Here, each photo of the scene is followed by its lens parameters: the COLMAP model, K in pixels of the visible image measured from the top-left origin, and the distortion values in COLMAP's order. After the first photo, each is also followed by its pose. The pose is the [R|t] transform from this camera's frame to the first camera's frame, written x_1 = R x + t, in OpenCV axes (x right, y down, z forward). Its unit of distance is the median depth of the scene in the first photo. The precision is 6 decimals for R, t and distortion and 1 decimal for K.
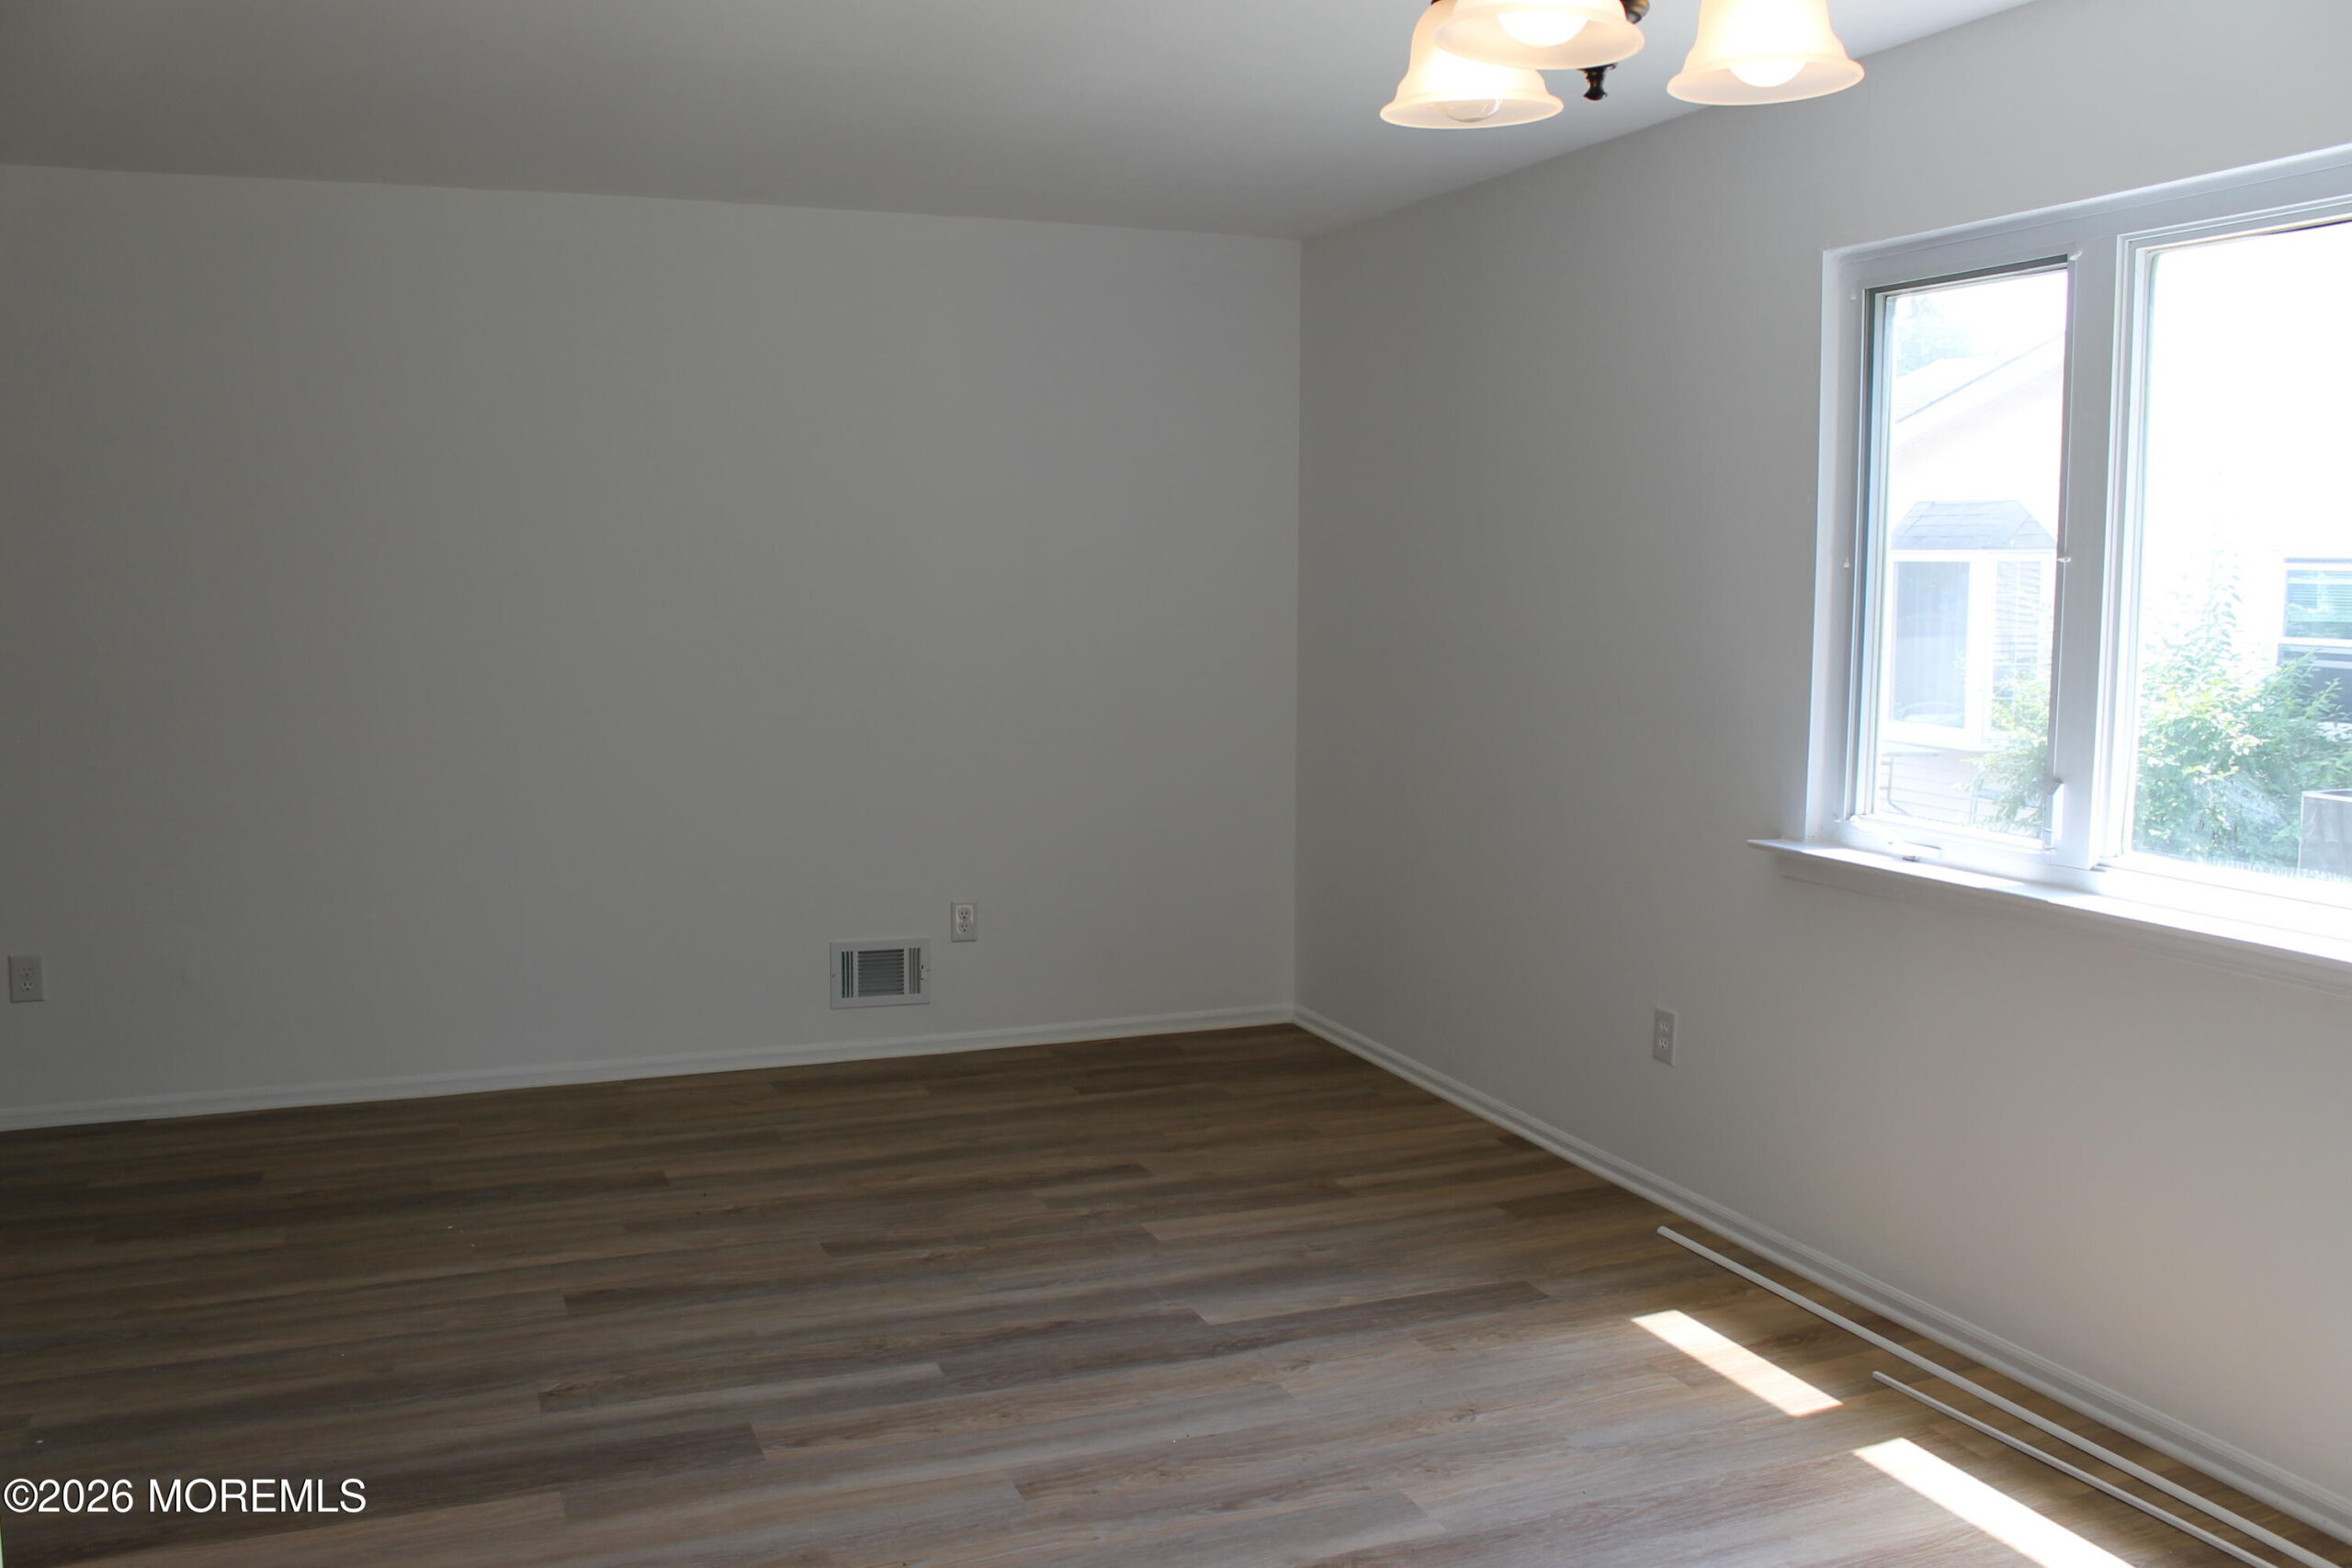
lens RADIAL K [[1996.1, 0, 1176.0], [0, 1996.1, 784.0], [0, 0, 1]] dist [-0.155013, 0.148961]
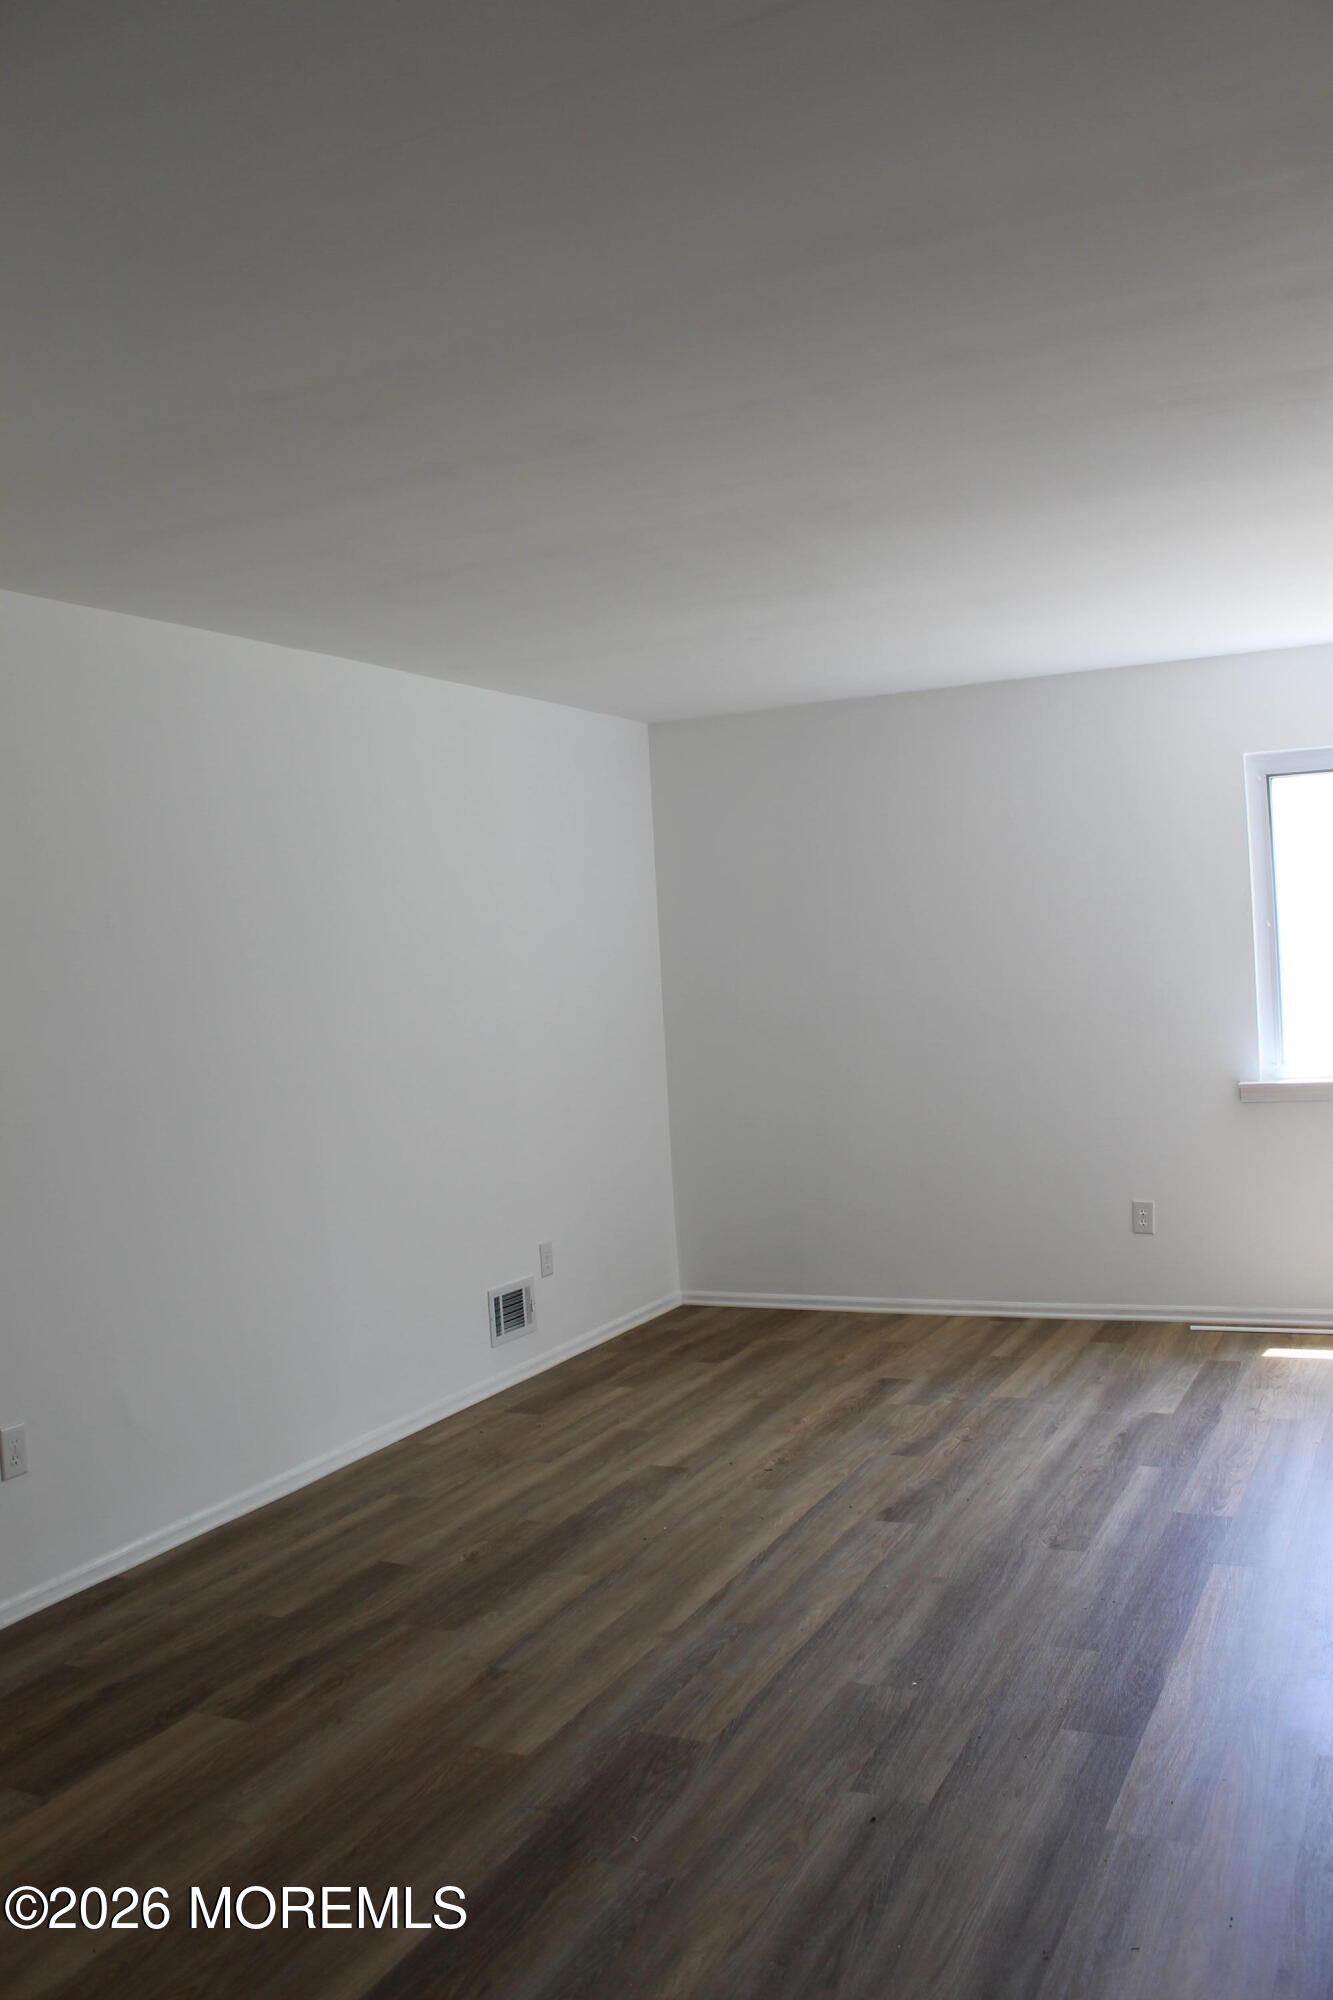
lens RADIAL K [[1697.5, 0, 666.5], [0, 1697.5, 1000.0], [0, 0, 1]] dist [-0.155013, 0.148961]
pose [[0.729601, -0.057095, 0.681486, -1.048490], [0.134007, 0.989126, -0.060598, -0.021956], [-0.670615, 0.135536, 0.729318, 0.238158]]
